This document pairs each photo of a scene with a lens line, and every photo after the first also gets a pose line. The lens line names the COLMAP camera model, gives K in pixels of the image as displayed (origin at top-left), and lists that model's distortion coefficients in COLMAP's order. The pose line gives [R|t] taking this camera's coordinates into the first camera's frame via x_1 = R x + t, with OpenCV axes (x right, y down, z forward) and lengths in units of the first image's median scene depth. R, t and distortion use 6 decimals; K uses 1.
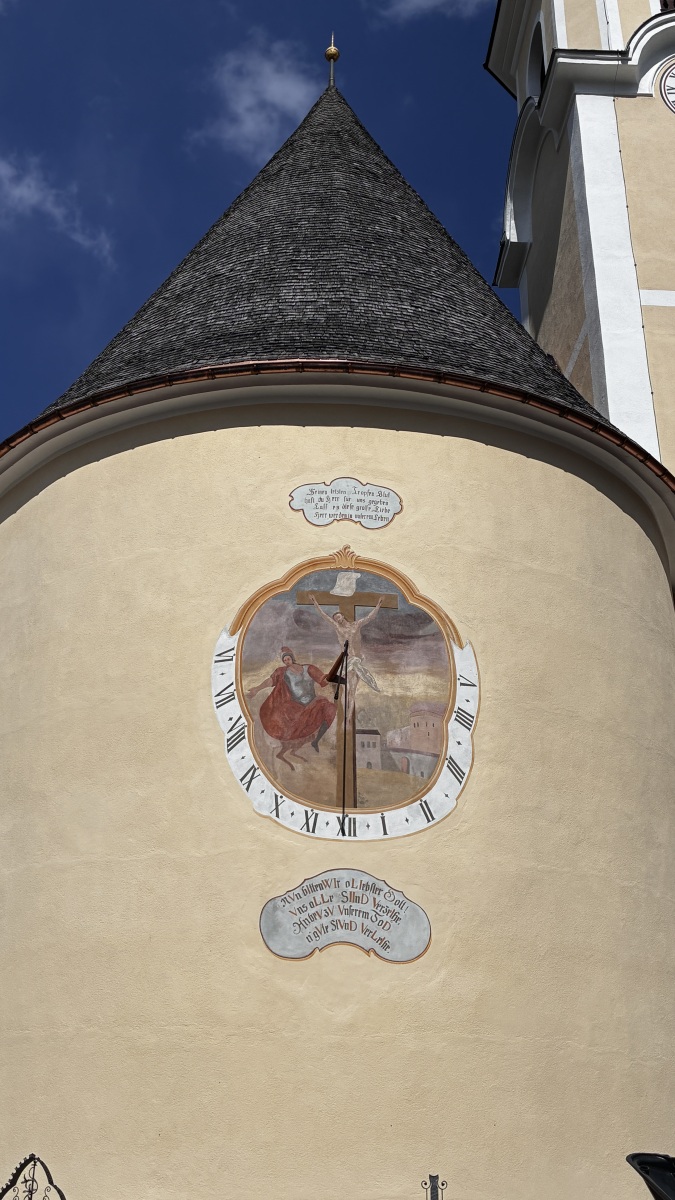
lens RADIAL K [[1217.6, 0, 337.2], [0, 1217.6, 594.4], [0, 0, 1]] dist [0.024440, 0.000000]
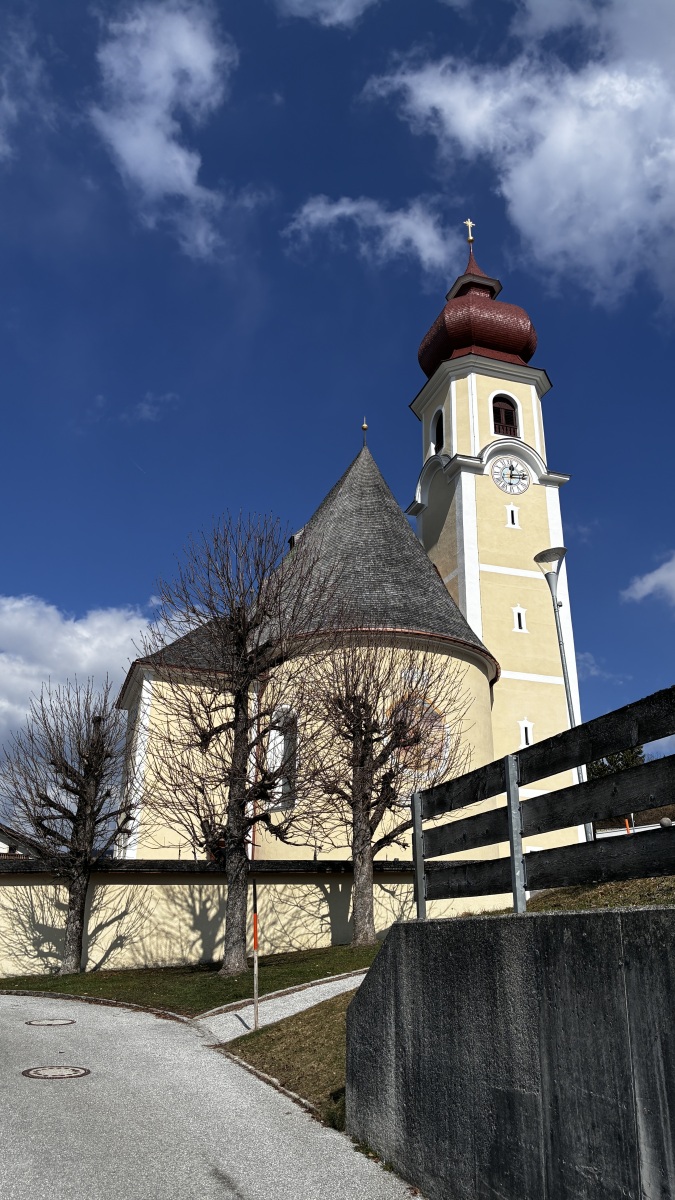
lens RADIAL K [[899.2, 0, 341.7], [0, 899.2, 604.1], [0, 0, 1]] dist [0.013505, -0.009240]
pose [[0.961680, 0.100870, 0.254943, -0.910111], [-0.129609, 0.986658, 0.098528, -0.530244], [-0.241603, -0.127796, 0.961923, -1.429629]]
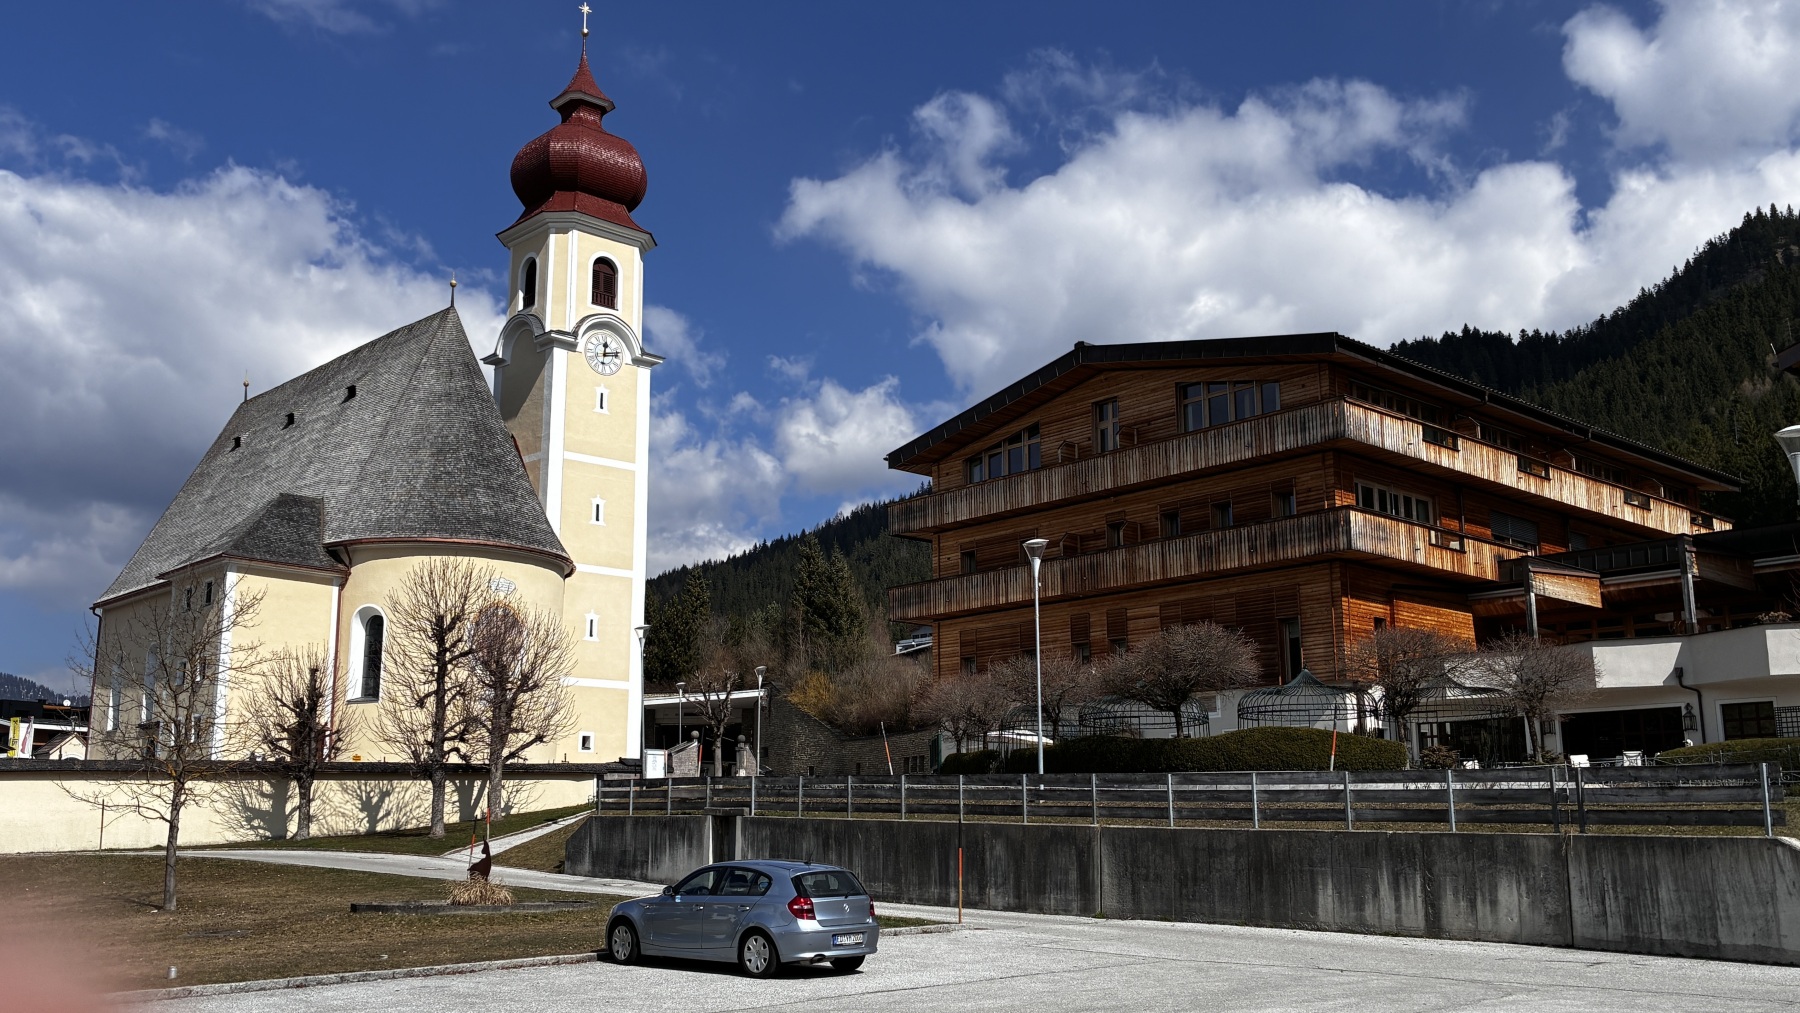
lens RADIAL K [[1649.2, 0, 893.6], [0, 1649.2, 513.9], [0, 0, 1]] dist [-0.009282, 0.000000]
pose [[0.767322, 0.116753, 0.630544, -2.416612], [-0.294591, 0.937567, 0.184892, -1.662187], [-0.569590, -0.327624, 0.753810, -3.605088]]
